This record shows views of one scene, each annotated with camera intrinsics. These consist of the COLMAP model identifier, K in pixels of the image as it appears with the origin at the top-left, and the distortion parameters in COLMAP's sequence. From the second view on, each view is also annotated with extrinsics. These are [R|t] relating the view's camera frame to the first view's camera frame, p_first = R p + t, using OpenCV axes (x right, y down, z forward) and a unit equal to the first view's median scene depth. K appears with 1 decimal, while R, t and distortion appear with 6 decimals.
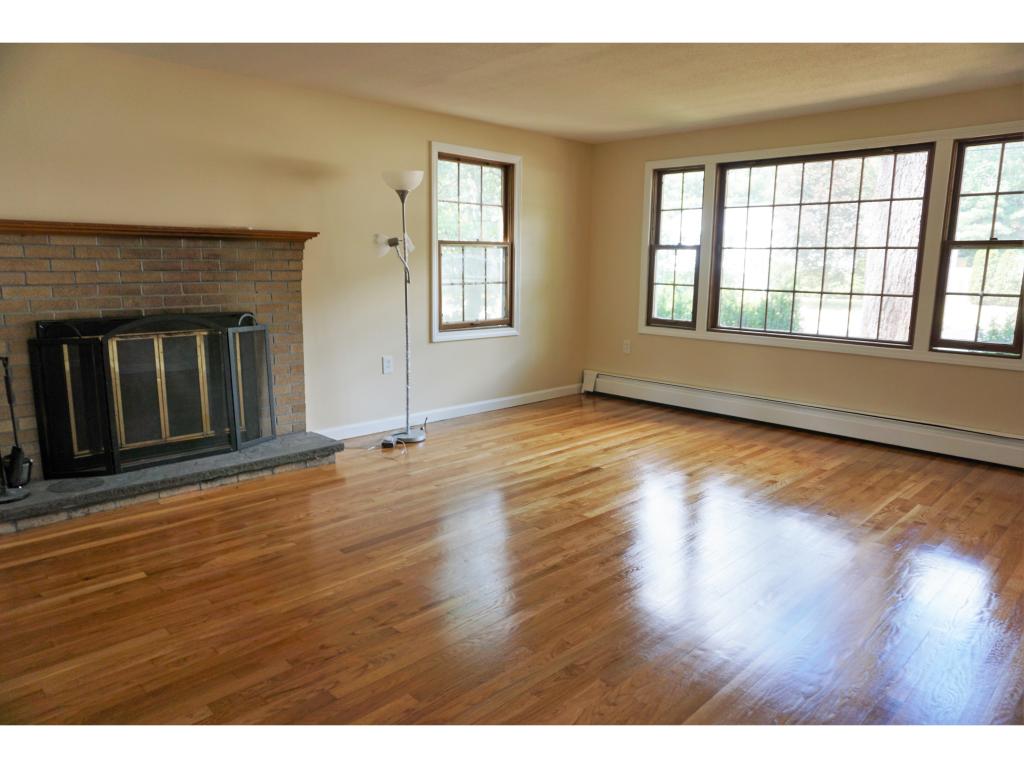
lens RADIAL K [[678.6, 0, 512.0], [0, 678.6, 384.0], [0, 0, 1]] dist [-0.029039, 0.003408]
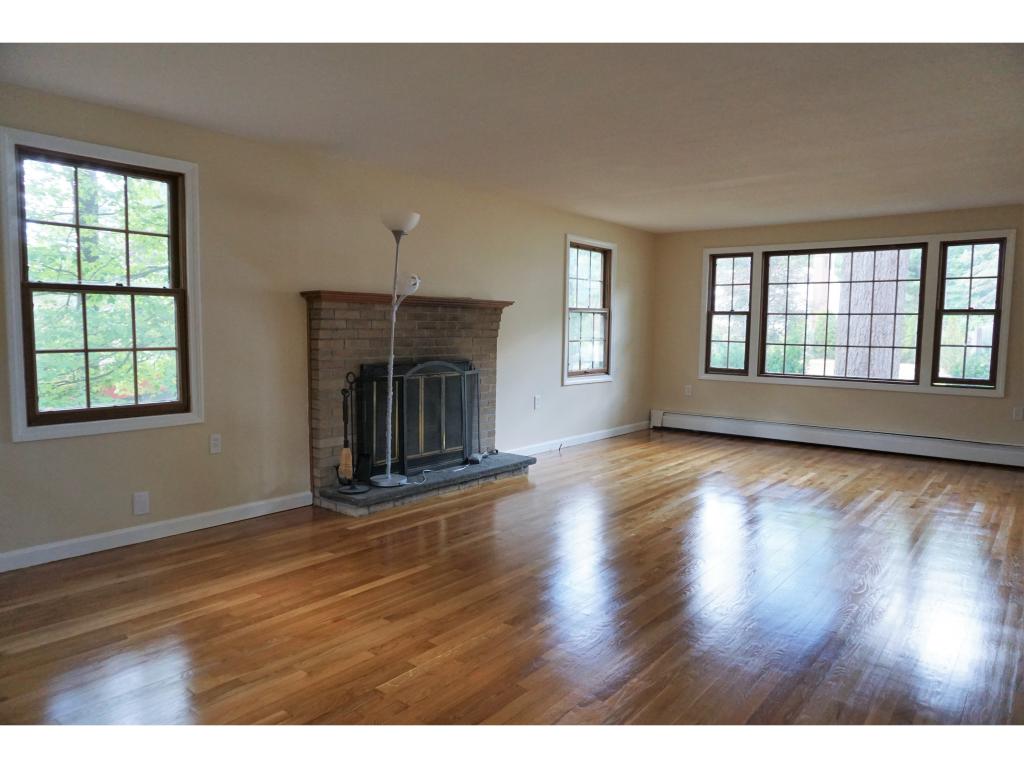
lens RADIAL K [[678.6, 0, 512.0], [0, 678.6, 384.0], [0, 0, 1]] dist [-0.029039, 0.003408]
pose [[0.993898, -0.008431, 0.109982, -0.419336], [0.018475, 0.995714, -0.090627, 0.059687], [-0.108747, 0.092106, 0.989793, -0.312757]]
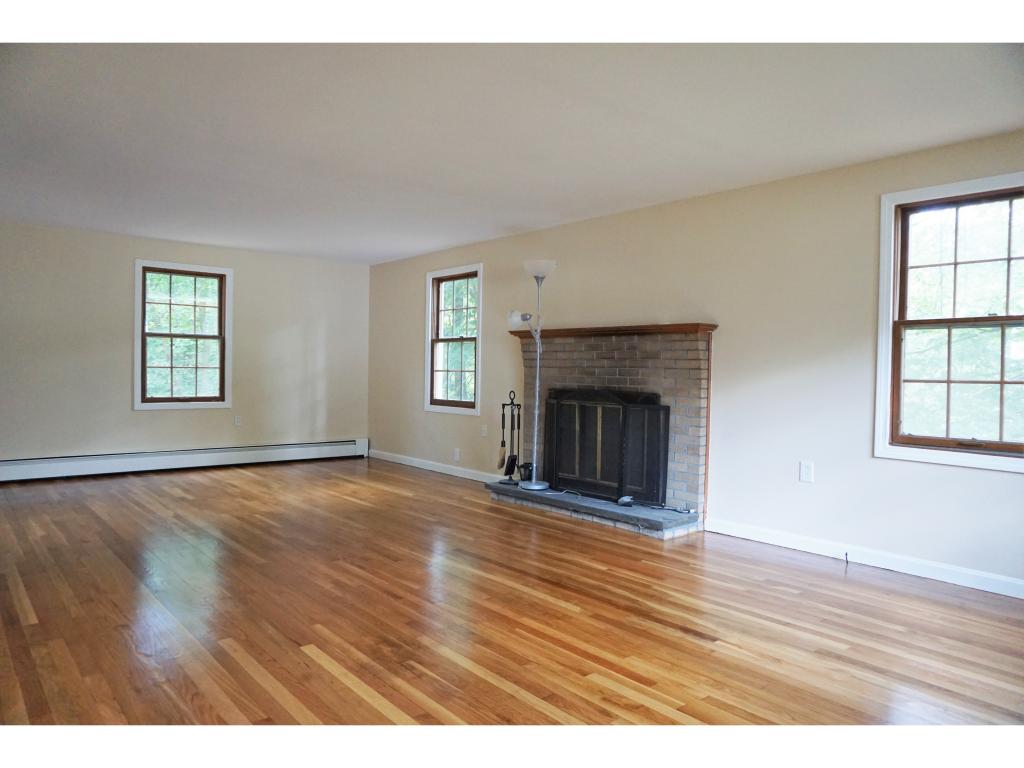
lens RADIAL K [[678.6, 0, 512.0], [0, 678.6, 384.0], [0, 0, 1]] dist [-0.029039, 0.003408]
pose [[-0.054623, 0.011173, -0.998445, 0.752876], [-0.194180, 0.980728, 0.021598, -0.092180], [0.979444, 0.195058, -0.051401, 0.748467]]
